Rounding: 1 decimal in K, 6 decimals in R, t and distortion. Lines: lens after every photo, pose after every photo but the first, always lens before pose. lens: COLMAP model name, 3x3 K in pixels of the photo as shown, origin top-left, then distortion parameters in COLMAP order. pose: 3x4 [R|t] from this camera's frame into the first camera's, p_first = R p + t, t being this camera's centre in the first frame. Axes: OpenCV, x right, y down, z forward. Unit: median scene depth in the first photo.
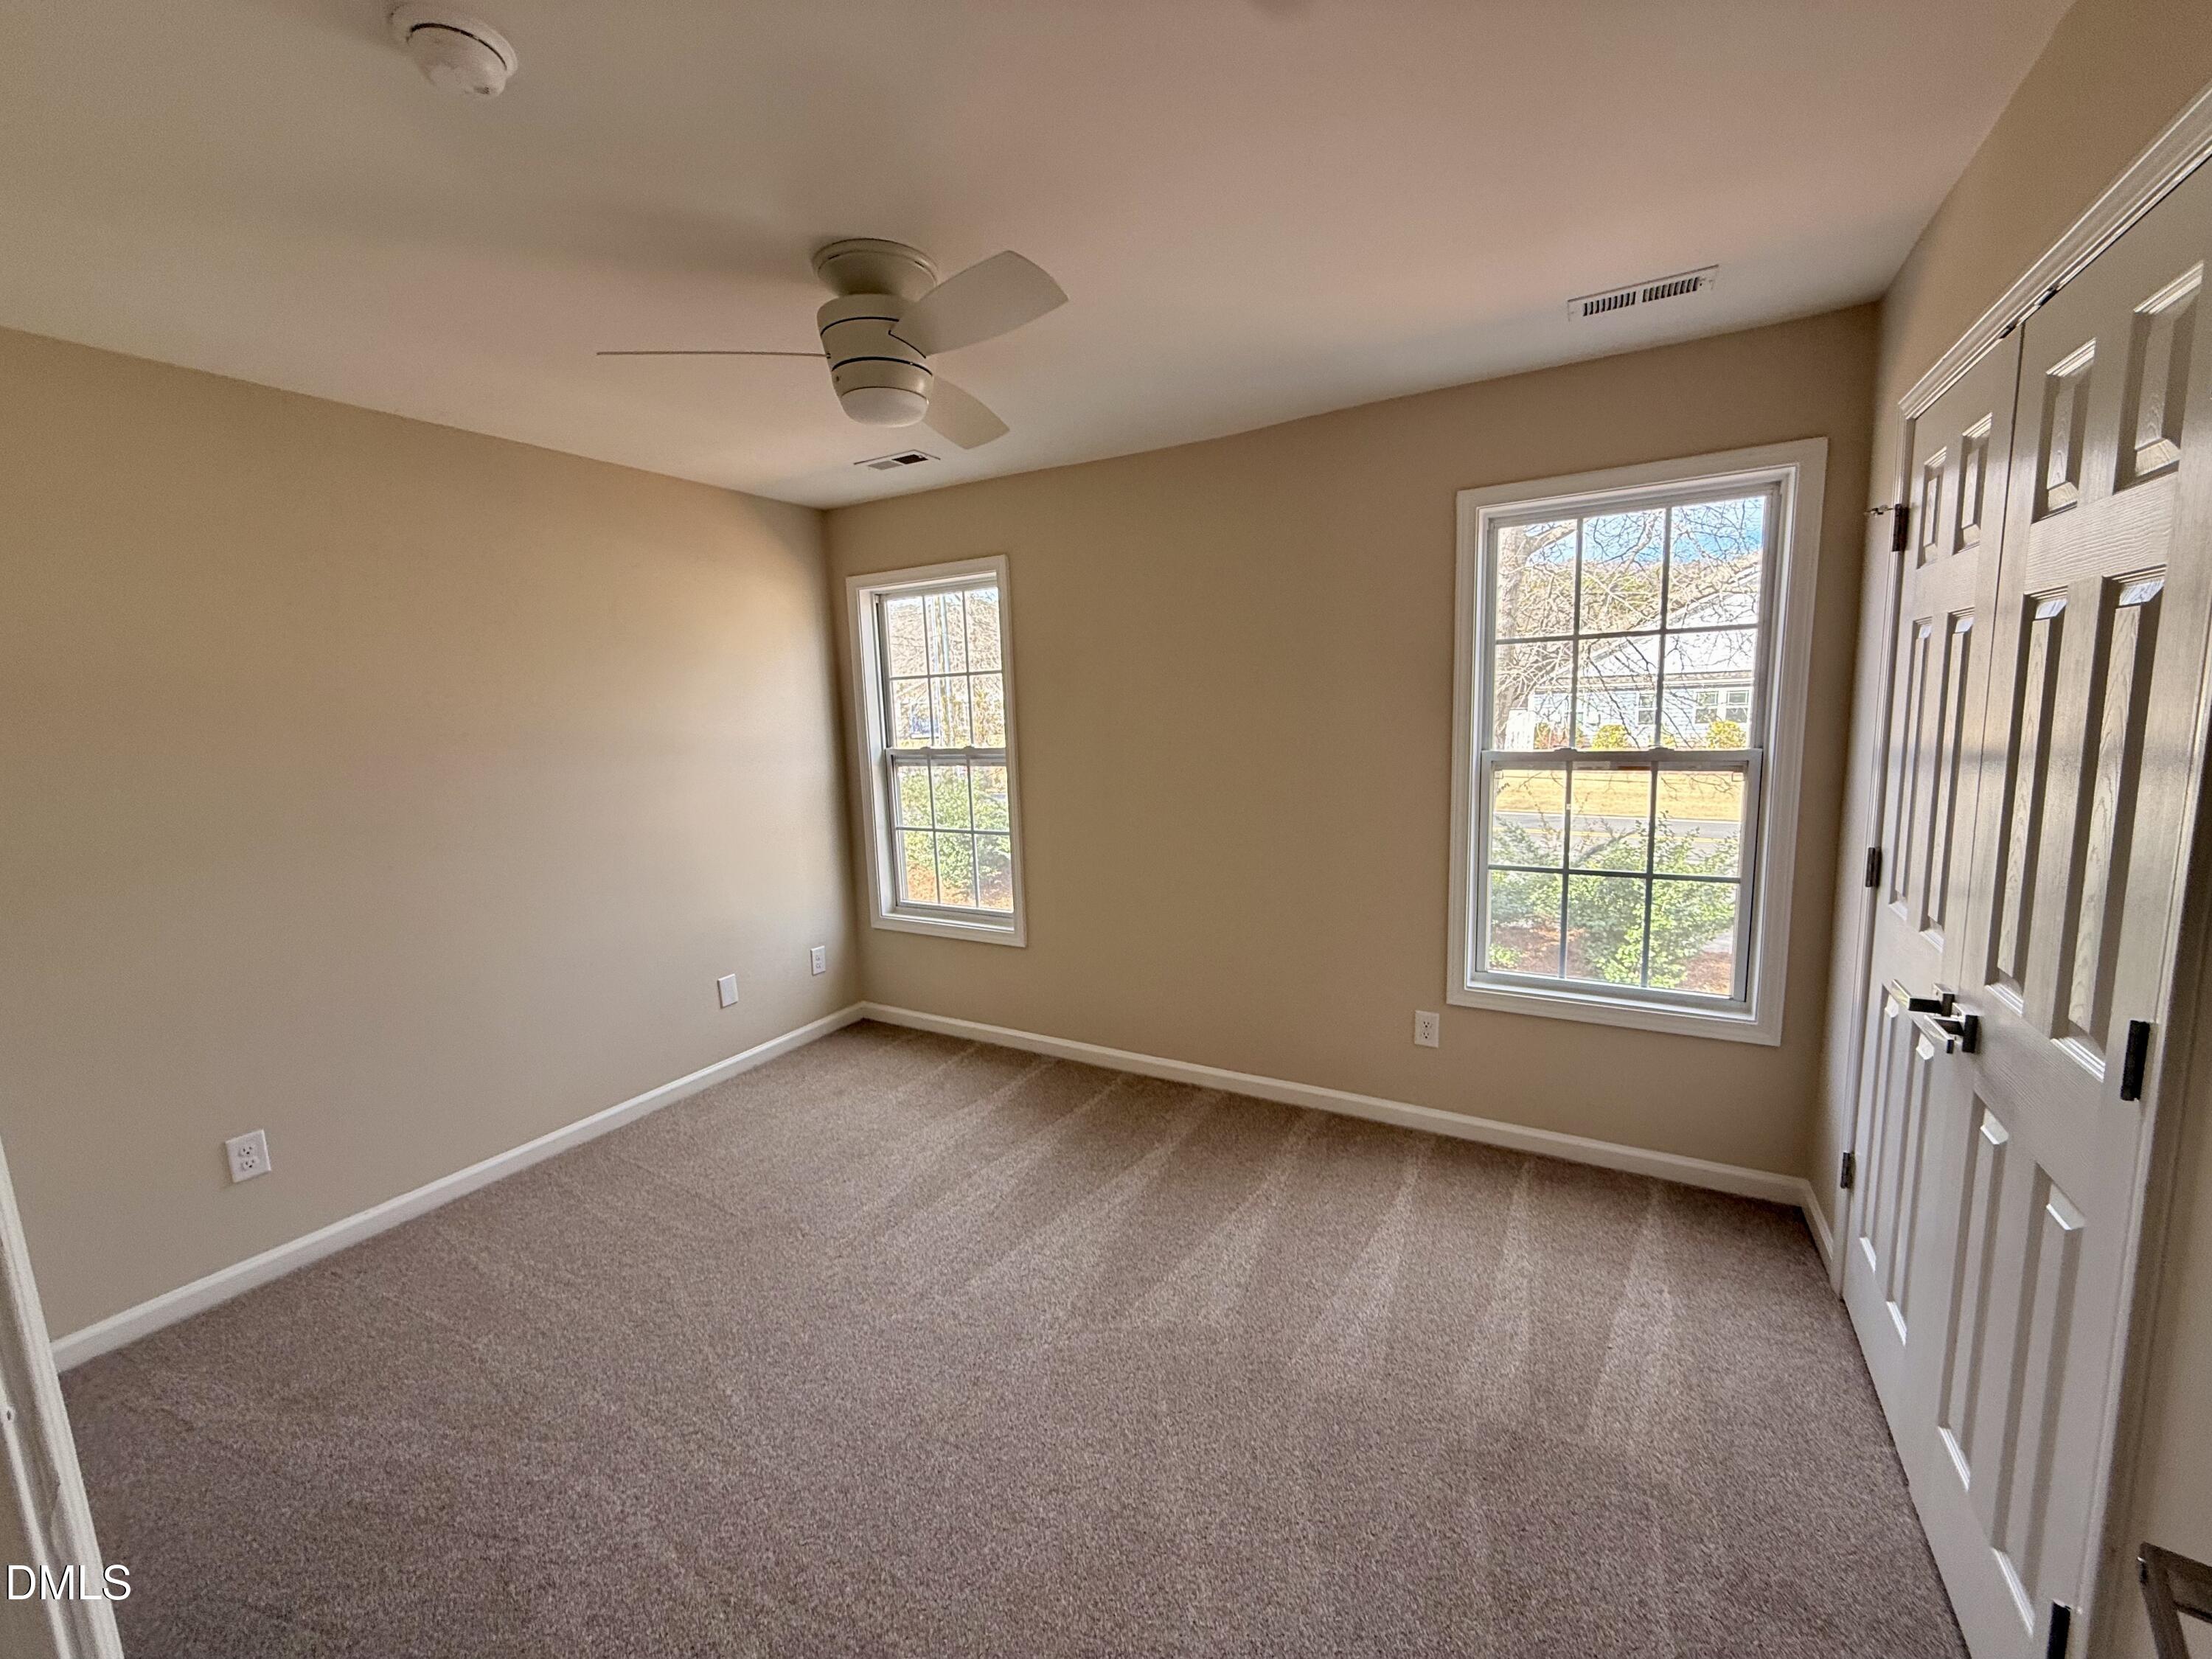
lens RADIAL K [[873.0, 0, 1106.0], [0, 873.0, 829.5], [0, 0, 1]] dist [0.001513, 0.000235]
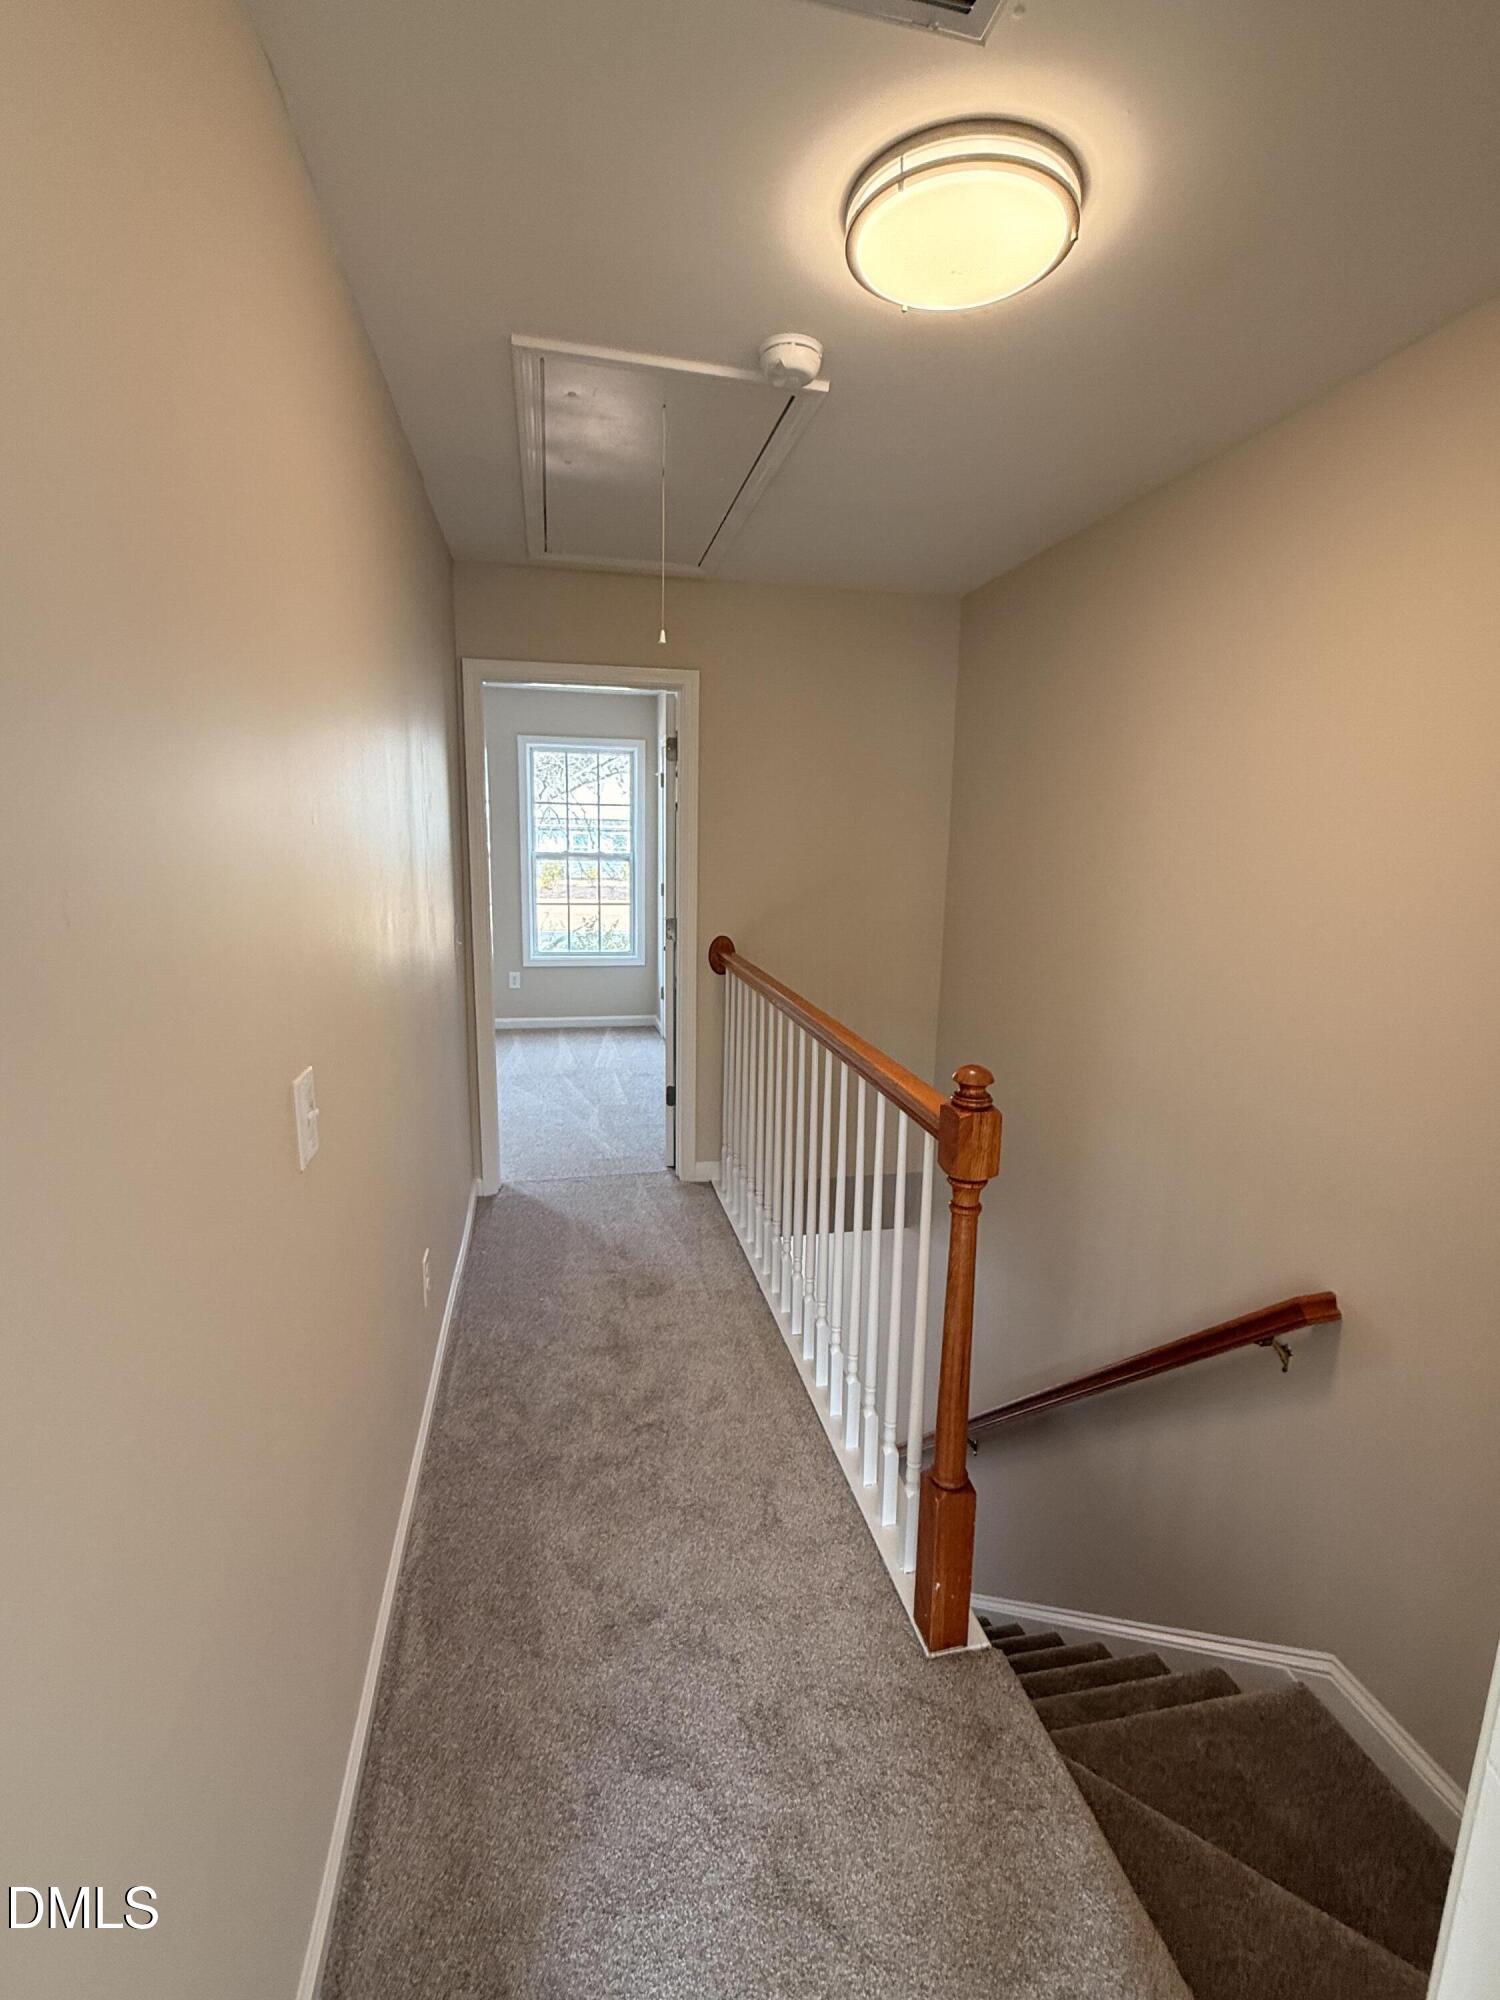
lens RADIAL K [[885.1, 0, 750.0], [0, 885.1, 1000.0], [0, 0, 1]] dist [-0.000078, -0.000004]
pose [[0.736604, -0.071370, 0.672548, -0.744021], [0.045303, 0.997390, 0.056224, 0.197987], [-0.674806, -0.010946, 0.737914, -1.105076]]
